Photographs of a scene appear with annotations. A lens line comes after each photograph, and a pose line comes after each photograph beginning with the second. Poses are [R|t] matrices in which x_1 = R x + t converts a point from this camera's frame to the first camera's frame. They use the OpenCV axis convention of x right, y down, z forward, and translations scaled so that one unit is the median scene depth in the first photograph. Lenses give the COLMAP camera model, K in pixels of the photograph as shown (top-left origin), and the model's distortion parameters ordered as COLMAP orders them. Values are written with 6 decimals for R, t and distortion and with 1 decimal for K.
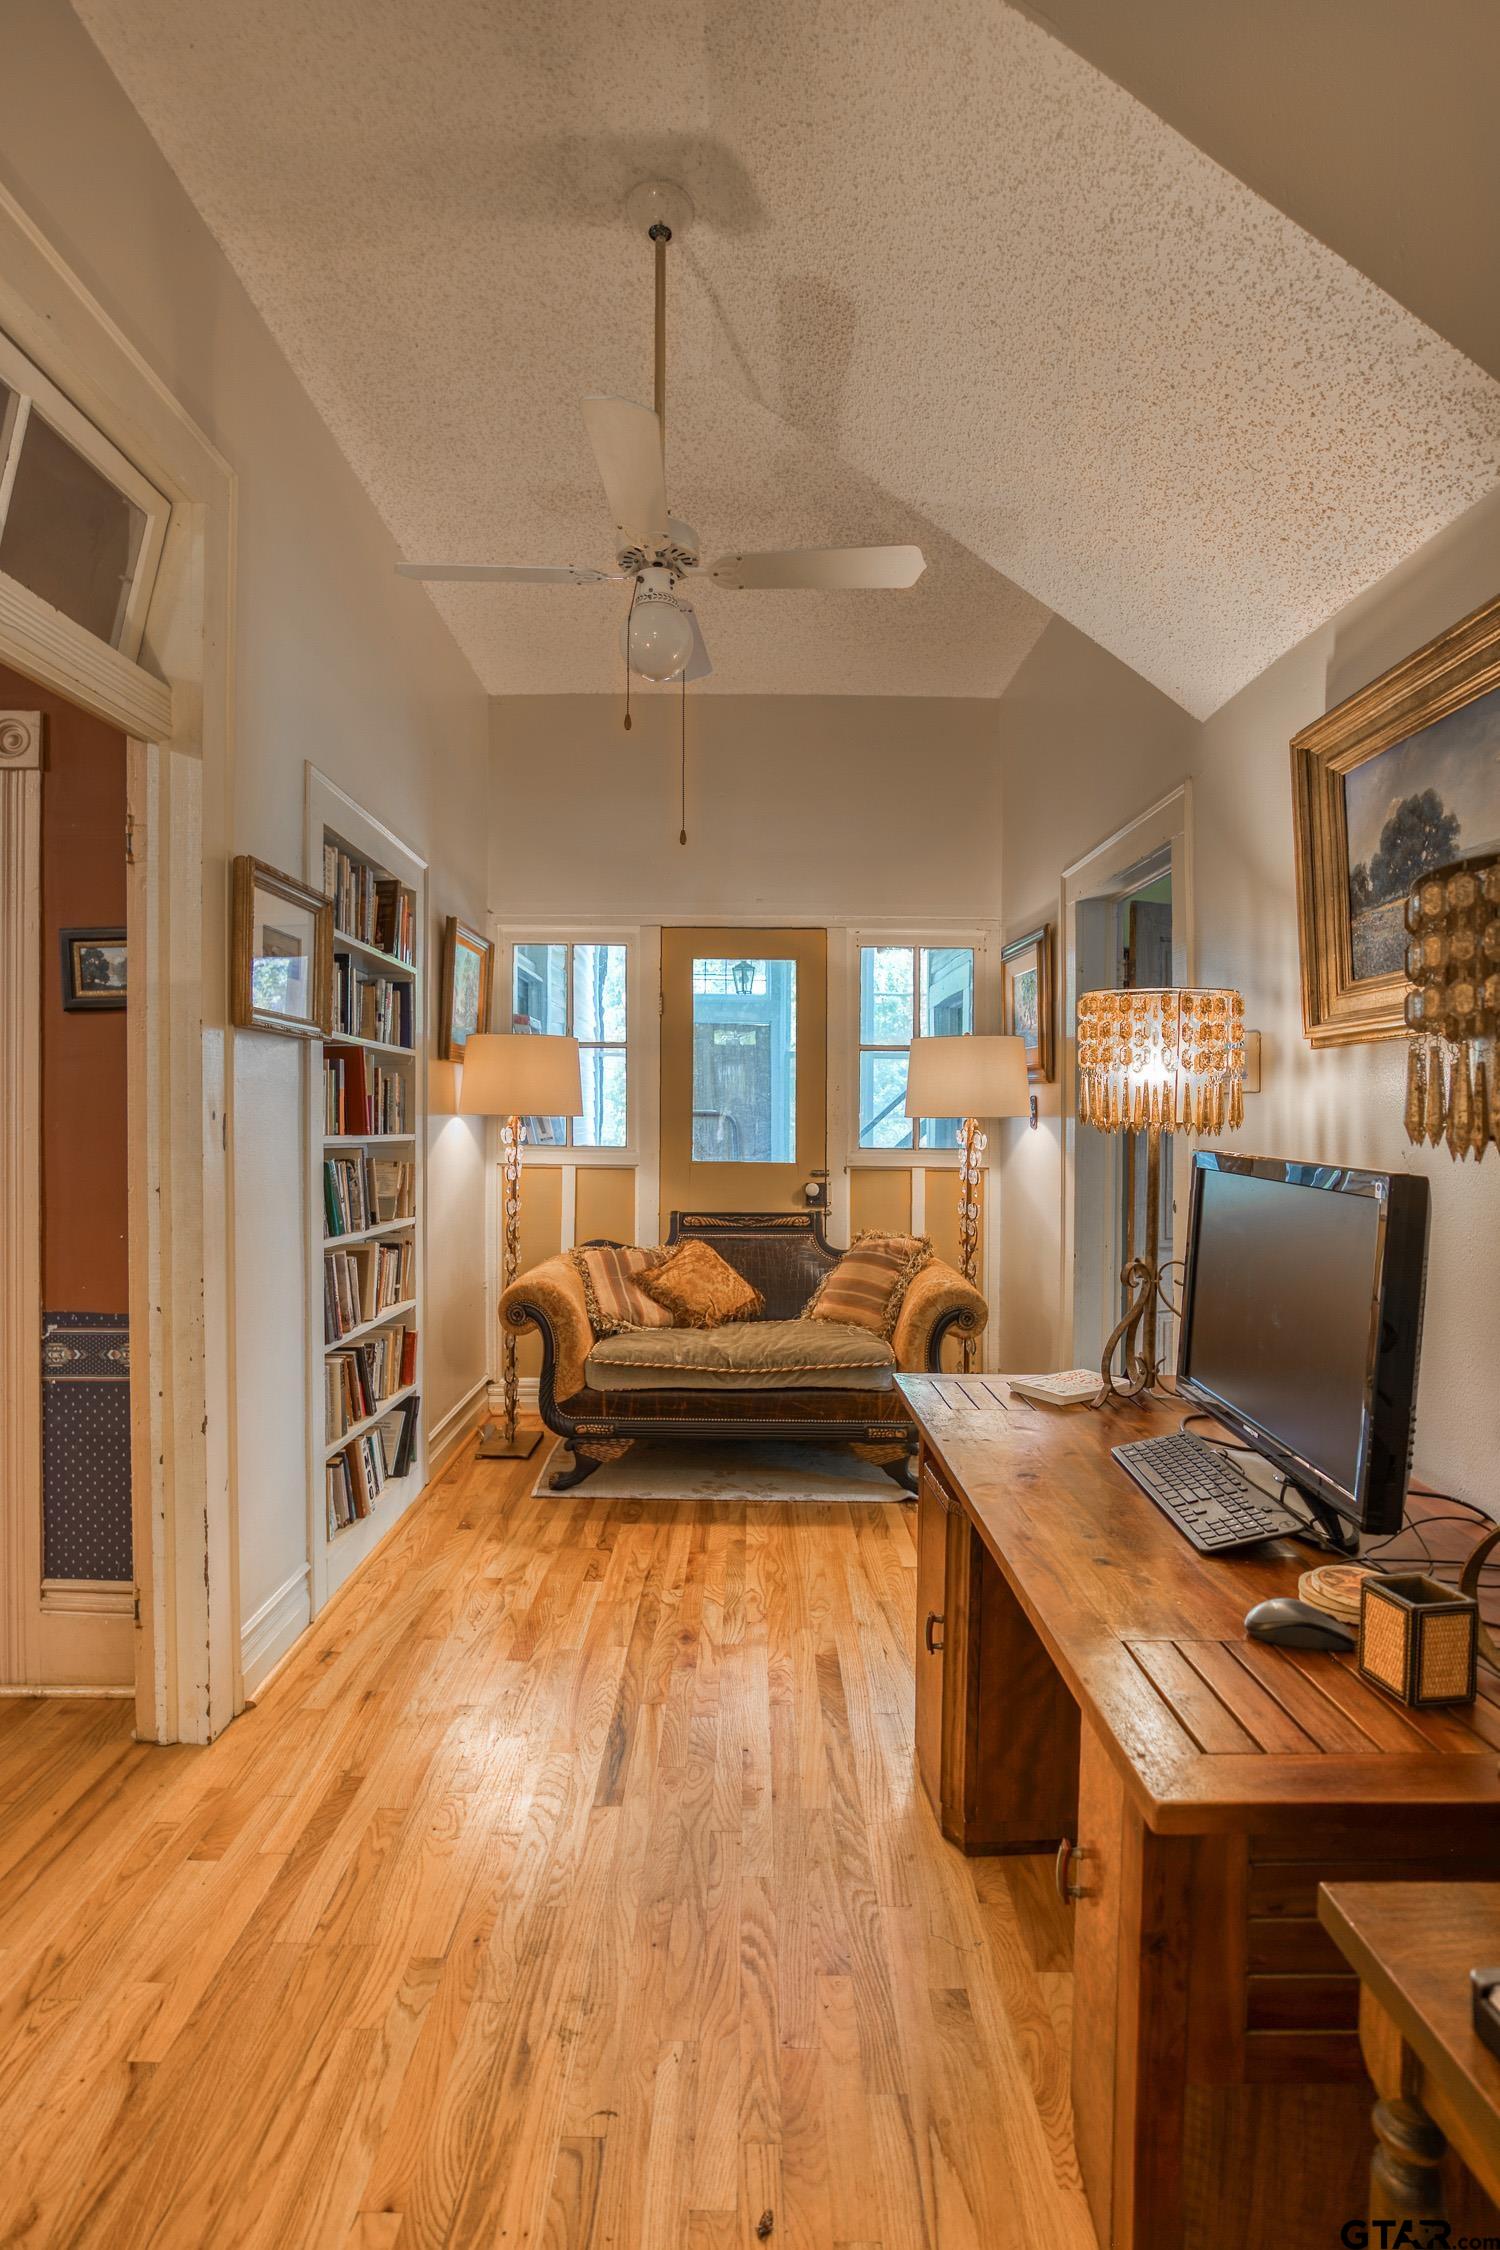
lens RADIAL K [[1126.6, 0, 766.1], [0, 1126.6, 1112.3], [0, 0, 1]] dist [0.042707, 0.000217]
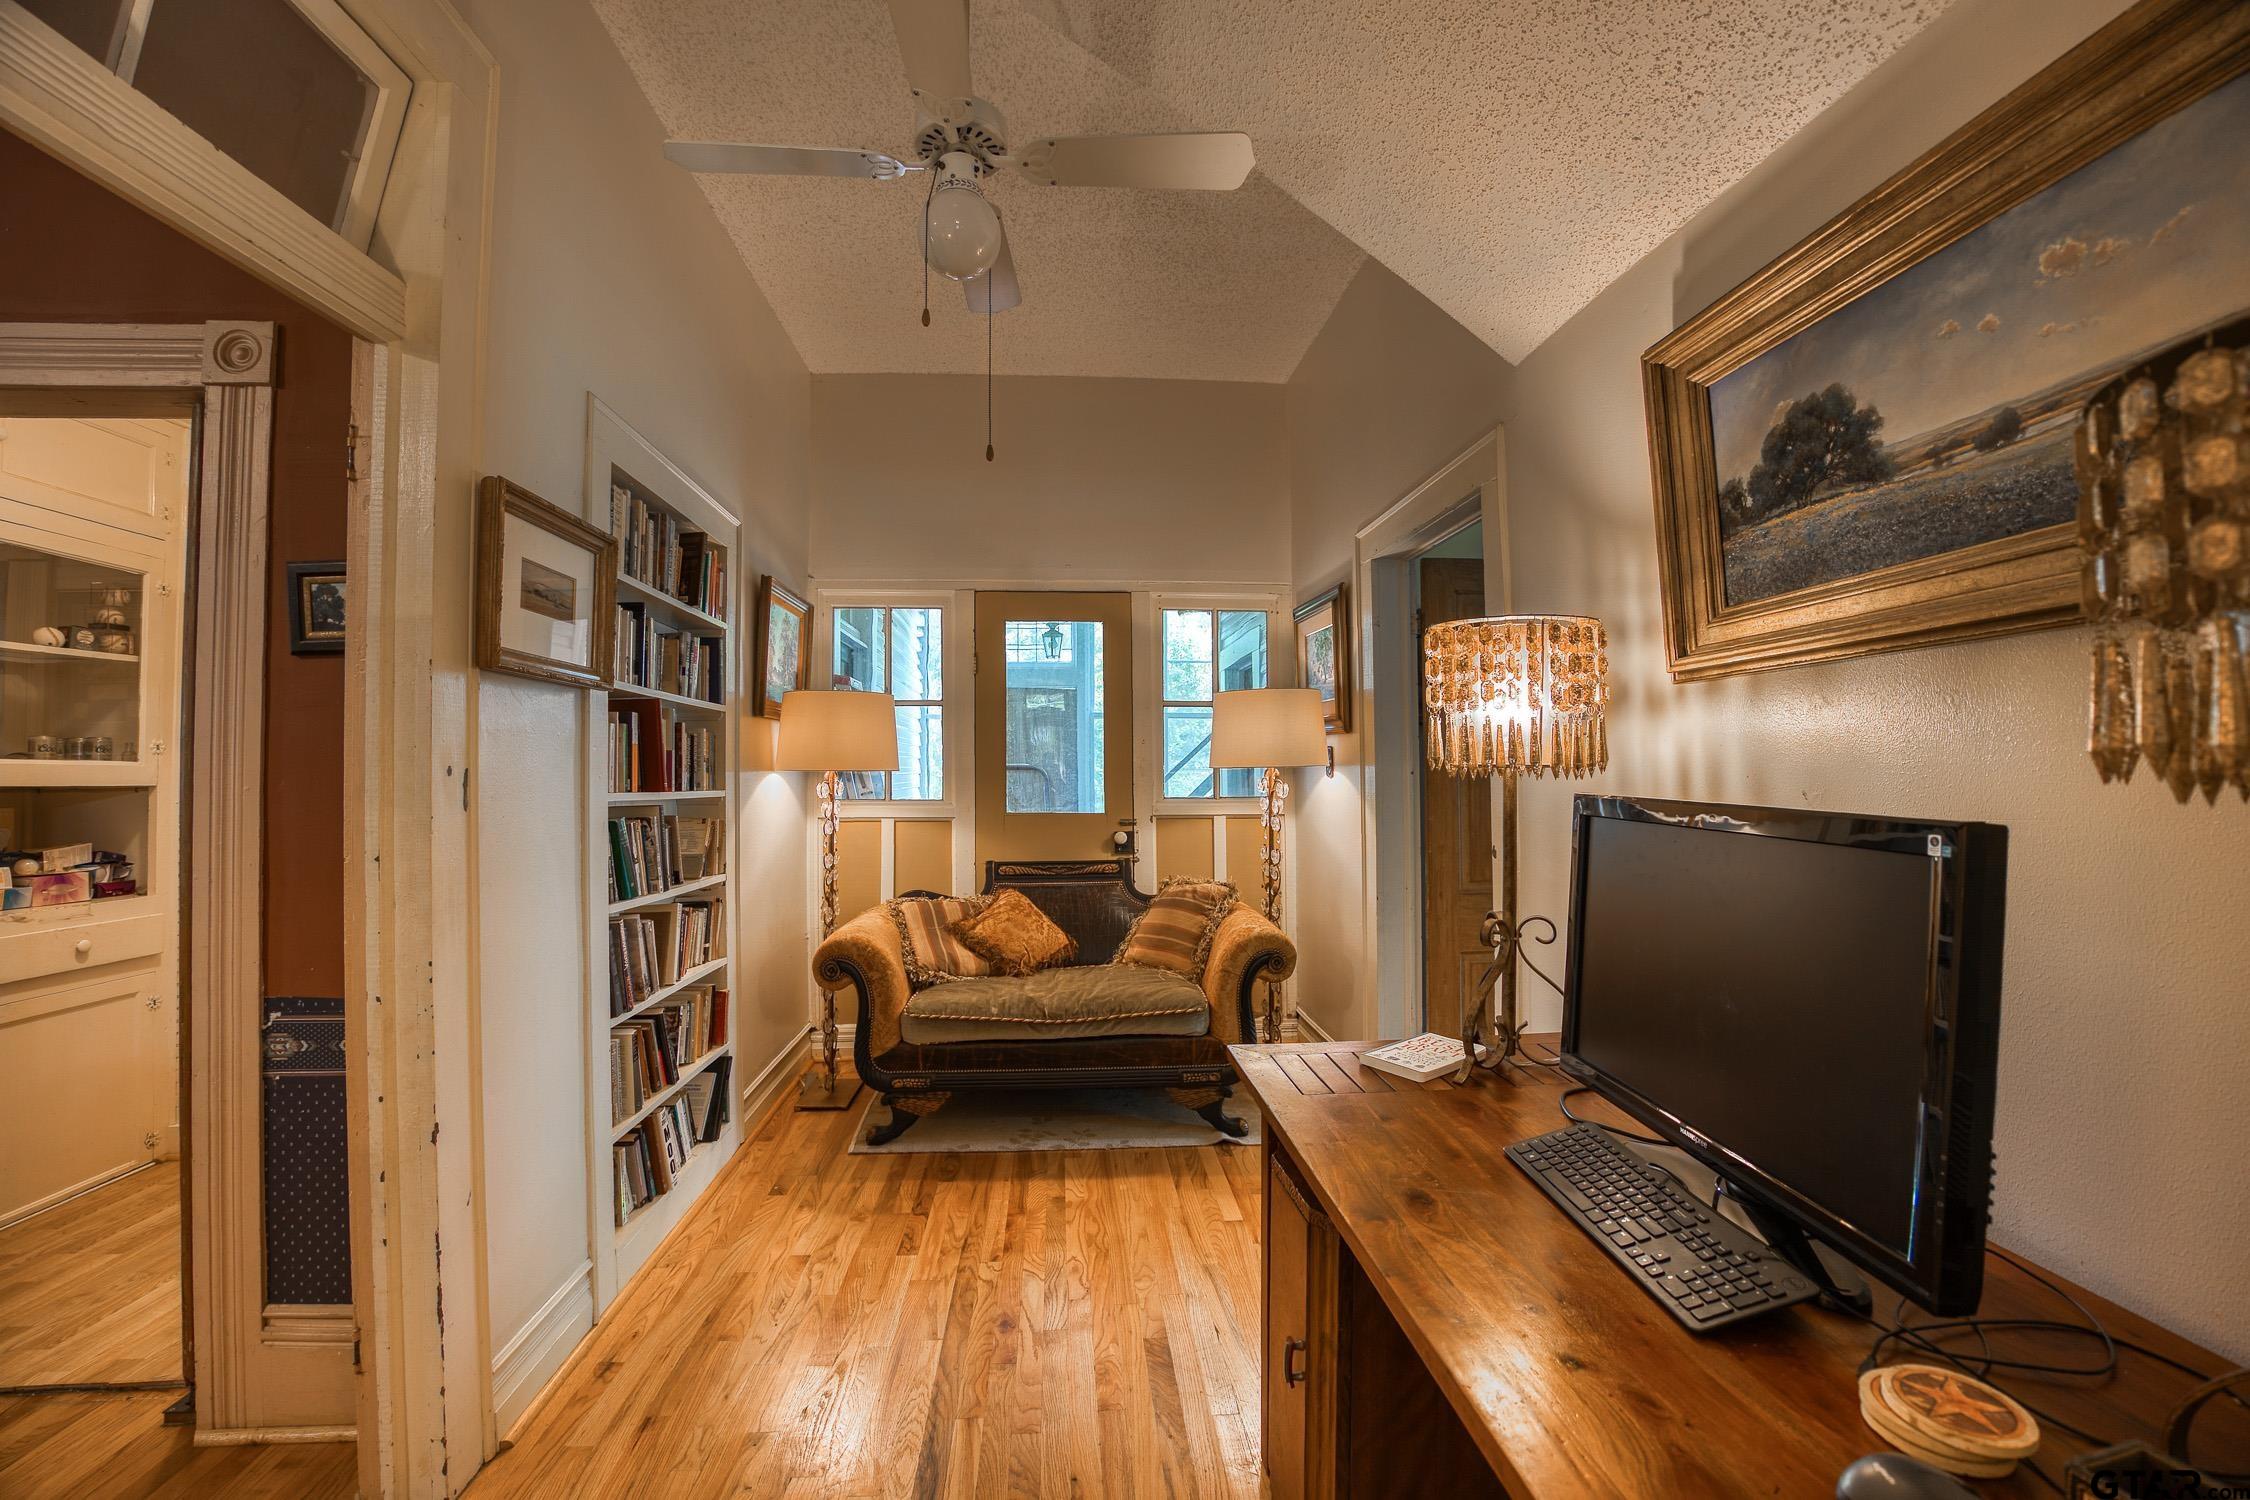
lens RADIAL K [[904.5, 0, 1119.1], [0, 904.5, 737.1], [0, 0, 1]] dist [-0.039866, 0.003299]
pose [[0.998343, -0.011568, 0.056377, -0.014233], [0.013547, 0.999301, -0.034850, 0.007083], [-0.055934, 0.035556, 0.997801, 0.288316]]
